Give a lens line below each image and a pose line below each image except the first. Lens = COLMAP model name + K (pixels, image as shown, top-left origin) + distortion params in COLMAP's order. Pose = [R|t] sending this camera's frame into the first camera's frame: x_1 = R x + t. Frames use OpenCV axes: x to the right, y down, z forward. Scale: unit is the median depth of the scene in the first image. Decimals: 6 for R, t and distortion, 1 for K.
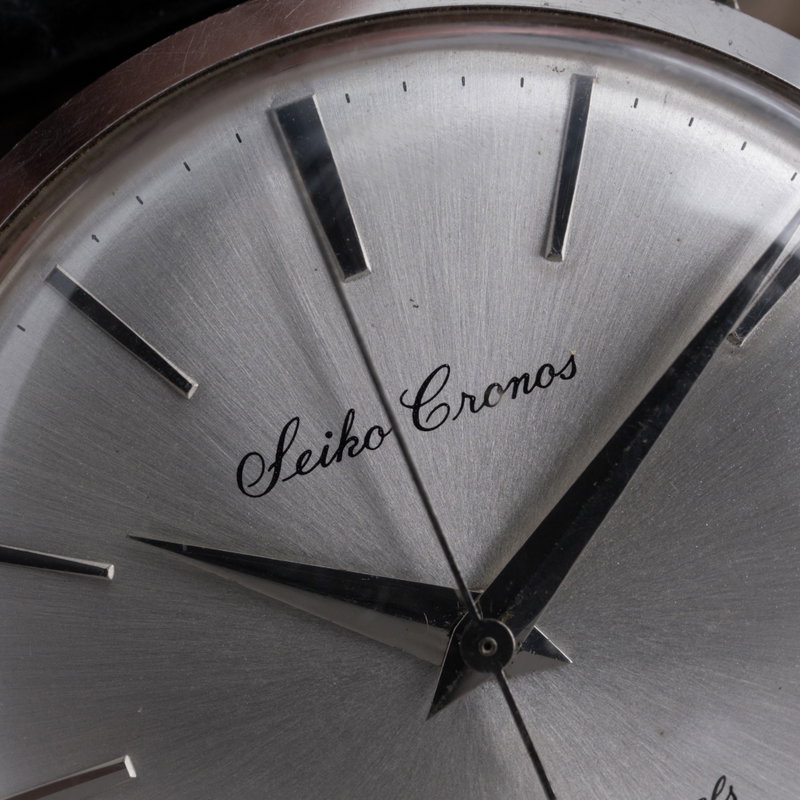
lens RADIAL K [[1394.1, 0, 400.0], [0, 1394.1, 400.0], [0, 0, 1]] dist [0.153718, 0.095396]
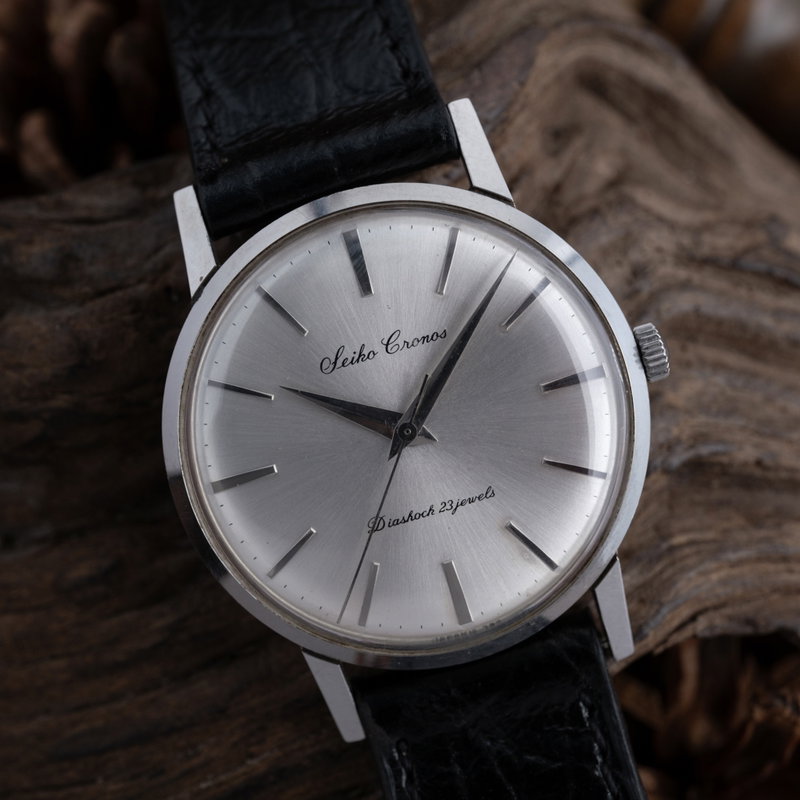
lens RADIAL K [[1394.1, 0, 400.0], [0, 1394.1, 400.0], [0, 0, 1]] dist [0.153718, 0.095396]
pose [[0.997433, 0.063919, -0.032269, 0.131372], [-0.064279, 0.997879, -0.010248, 0.138849], [0.031546, 0.012296, 0.999427, -1.724178]]
